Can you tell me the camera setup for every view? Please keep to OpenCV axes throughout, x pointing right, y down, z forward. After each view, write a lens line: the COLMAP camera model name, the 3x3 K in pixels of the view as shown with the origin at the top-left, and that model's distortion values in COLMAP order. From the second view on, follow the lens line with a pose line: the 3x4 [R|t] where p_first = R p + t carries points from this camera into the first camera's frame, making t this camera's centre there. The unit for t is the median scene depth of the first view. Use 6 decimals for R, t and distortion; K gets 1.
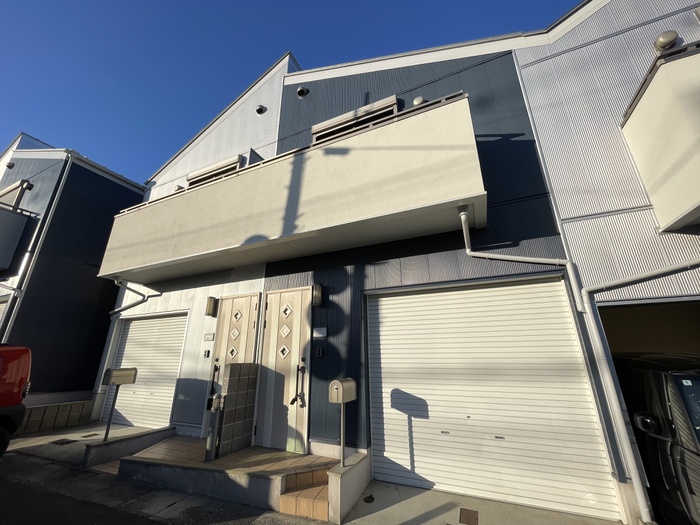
lens RADIAL K [[282.8, 0, 349.1], [0, 282.8, 261.8], [0, 0, 1]] dist [-0.002785, -0.000063]
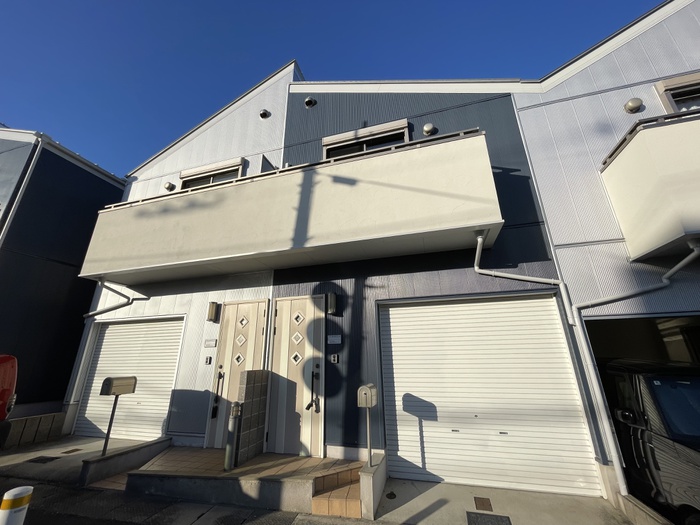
lens RADIAL K [[282.8, 0, 349.4], [0, 282.8, 262.4], [0, 0, 1]] dist [-0.002785, -0.000063]
pose [[0.989398, 0.040852, 0.139368, -0.209443], [-0.039848, 0.999156, -0.009988, -0.027155], [-0.139658, 0.004329, 0.990190, -0.041307]]
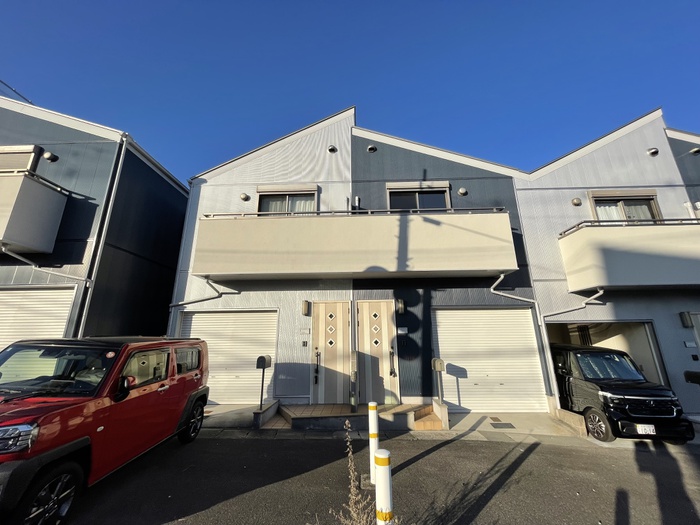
lens RADIAL K [[282.8, 0, 350.1], [0, 282.8, 261.1], [0, 0, 1]] dist [-0.002785, -0.000063]
pose [[0.922699, 0.102229, 0.371721, -1.022516], [-0.120421, 0.992383, 0.025992, -0.143695], [-0.366232, -0.068746, 0.927981, -0.339382]]
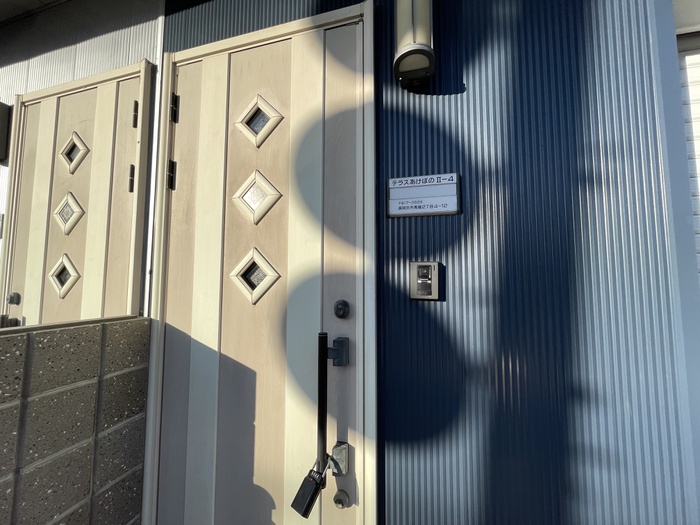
lens RADIAL K [[282.8, 0, 346.1], [0, 282.8, 264.2], [0, 0, 1]] dist [-0.002785, -0.000063]
pose [[0.989019, 0.021612, 0.146201, -0.197269], [-0.058058, 0.966537, 0.249871, 0.255641], [-0.135908, -0.255616, 0.957178, 0.798666]]
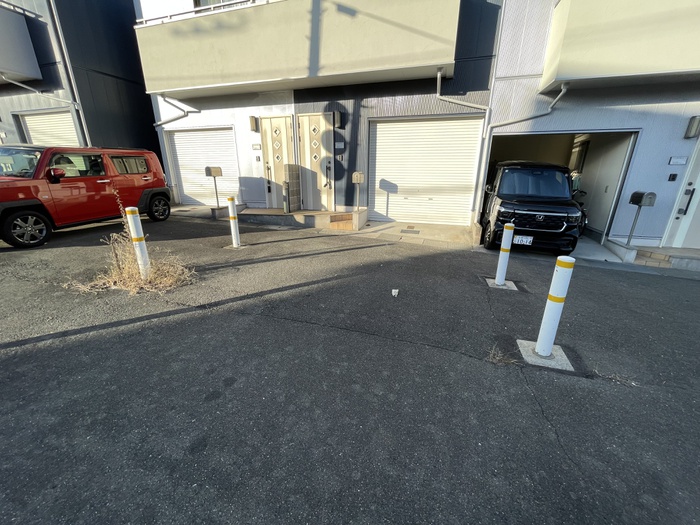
lens RADIAL K [[282.8, 0, 348.6], [0, 282.8, 263.1], [0, 0, 1]] dist [-0.002785, -0.000063]
pose [[0.992274, -0.029900, 0.120410, -0.271980], [-0.048464, 0.800005, 0.598033, -0.184087], [-0.114210, -0.599248, 0.792375, -0.701213]]
